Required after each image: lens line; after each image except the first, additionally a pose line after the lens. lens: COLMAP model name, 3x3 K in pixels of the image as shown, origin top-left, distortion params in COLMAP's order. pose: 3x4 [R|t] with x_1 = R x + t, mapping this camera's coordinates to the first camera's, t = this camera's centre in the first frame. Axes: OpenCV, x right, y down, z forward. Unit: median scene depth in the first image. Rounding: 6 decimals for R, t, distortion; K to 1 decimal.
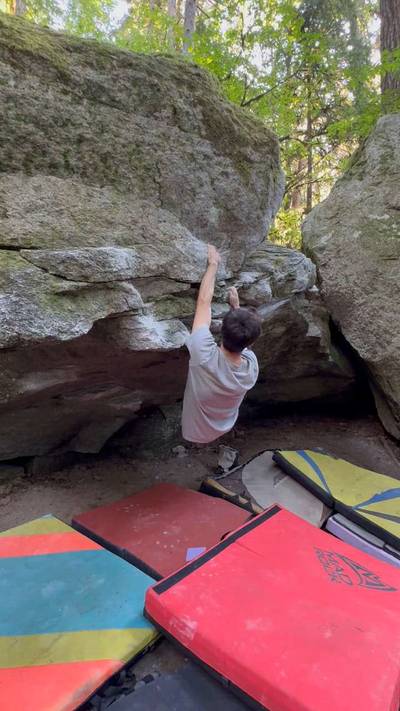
lens RADIAL K [[330.8, 0, 202.4], [0, 330.8, 353.3], [0, 0, 1]] dist [0.010626, -0.003125]
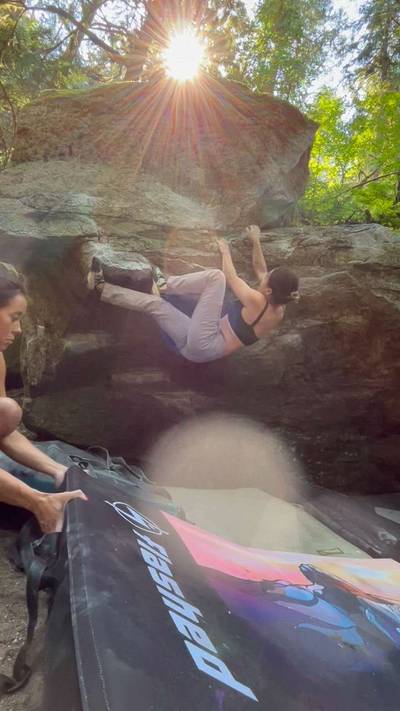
lens RADIAL K [[400.1, 0, 200.3], [0, 400.1, 356.9], [0, 0, 1]] dist [-0.008148, -0.001996]
pose [[0.818752, -0.031273, -0.573295, 0.884166], [-0.144619, 0.955088, -0.258637, 0.566005], [0.555635, 0.294669, 0.777457, 0.181995]]
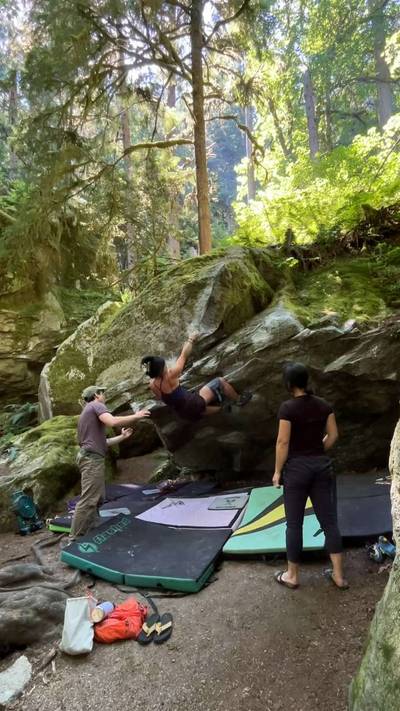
lens RADIAL K [[377.2, 0, 223.7], [0, 377.2, 401.5], [0, 0, 1]] dist [-0.006246, 0.001547]
pose [[0.384280, -0.130862, -0.913895, 2.706579], [0.123332, 0.988307, -0.089657, 0.228629], [0.914941, -0.078259, 0.395927, 0.428556]]
